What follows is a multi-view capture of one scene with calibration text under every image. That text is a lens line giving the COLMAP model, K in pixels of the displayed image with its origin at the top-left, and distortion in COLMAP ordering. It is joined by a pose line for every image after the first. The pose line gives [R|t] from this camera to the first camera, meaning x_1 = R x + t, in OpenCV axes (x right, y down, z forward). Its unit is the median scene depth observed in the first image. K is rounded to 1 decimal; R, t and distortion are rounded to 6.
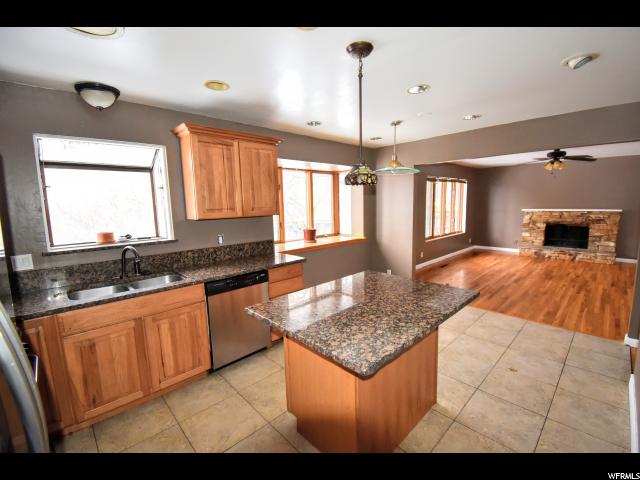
lens RADIAL K [[282.3, 0, 323.5], [0, 282.3, 240.5], [0, 0, 1]] dist [-0.007838, -0.003647]
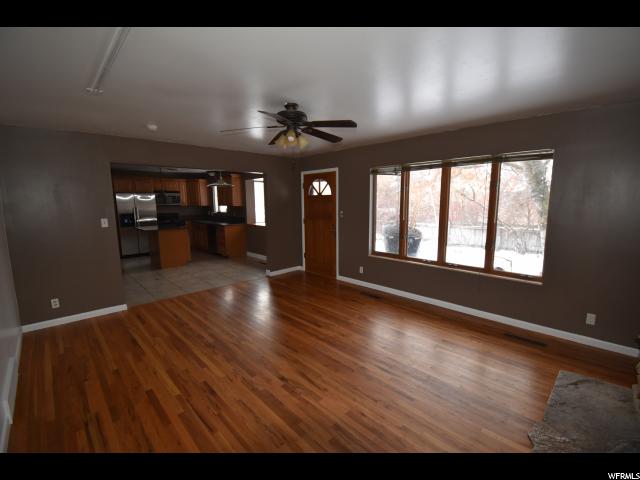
lens RADIAL K [[282.3, 0, 328.4], [0, 282.3, 235.8], [0, 0, 1]] dist [-0.007838, -0.003647]
pose [[0.023343, 0.147190, -0.988833, 1.597421], [-0.124946, 0.981777, 0.143190, -0.202950], [0.991889, 0.120208, 0.041309, 1.238969]]
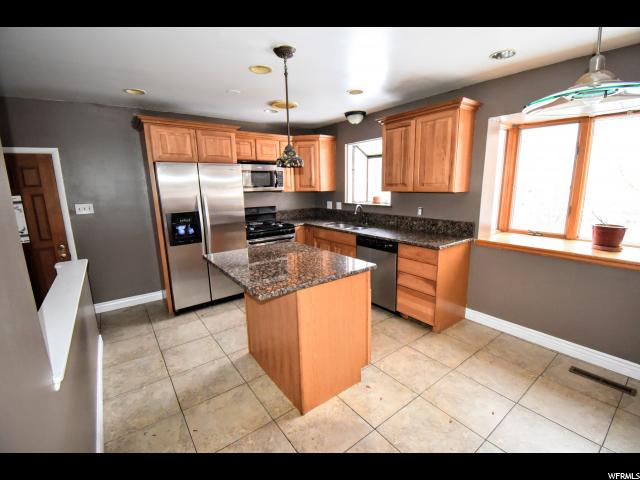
lens RADIAL K [[282.3, 0, 323.0], [0, 282.3, 240.5], [0, 0, 1]] dist [-0.007838, -0.003647]
pose [[-0.125799, 0.221192, -0.967083, 0.538711], [-0.109792, 0.965735, 0.235165, -0.077757], [0.985962, 0.135761, -0.097204, 0.517485]]
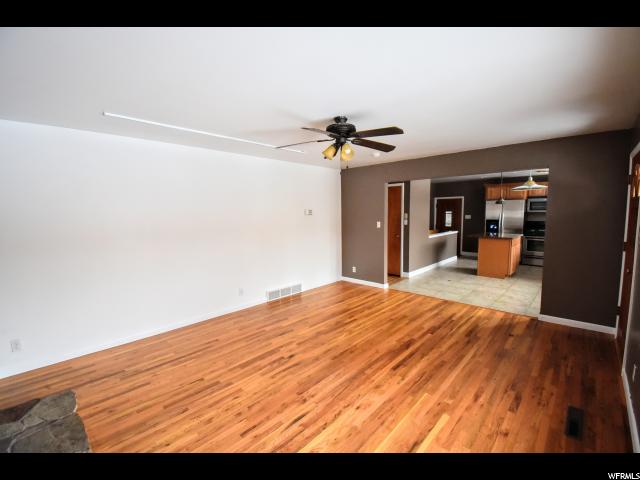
lens RADIAL K [[282.3, 0, 322.5], [0, 282.3, 238.2], [0, 0, 1]] dist [-0.007838, -0.003647]
pose [[-0.998509, 0.040613, -0.036478, 1.031449], [0.031310, 0.973447, 0.226763, -0.263947], [0.044719, 0.225282, -0.973267, 1.802977]]
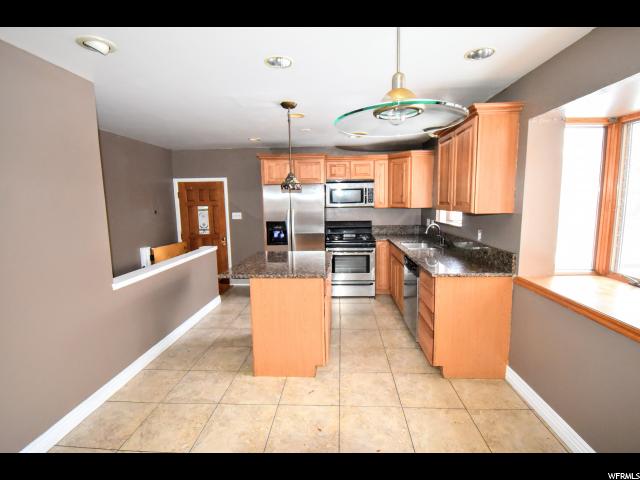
lens RADIAL K [[302.5, 0, 324.7], [0, 302.5, 240.6], [0, 0, 1]] dist [-0.017318, -0.001149]
pose [[-0.735257, 0.123774, -0.666391, 0.455314], [-0.057045, 0.968396, 0.242808, -0.135355], [0.675383, 0.216541, -0.704959, 0.936262]]
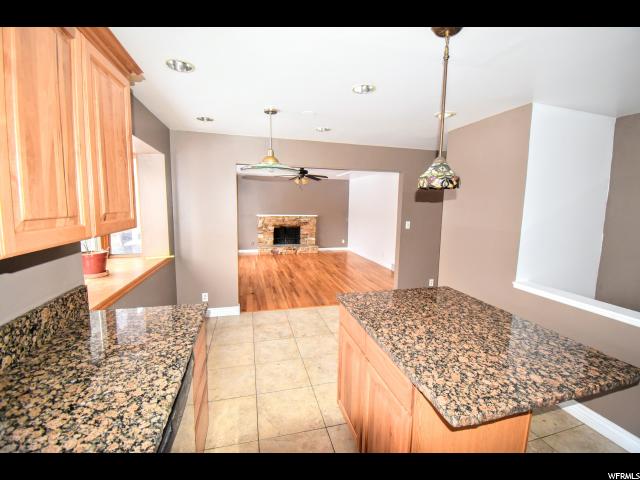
lens RADIAL K [[282.3, 0, 324.0], [0, 282.3, 237.9], [0, 0, 1]] dist [-0.007838, -0.003647]
pose [[0.481957, -0.068249, 0.873533, -0.300890], [0.089934, 0.995550, 0.028162, -0.042169], [-0.871567, 0.064987, 0.485950, 0.359089]]
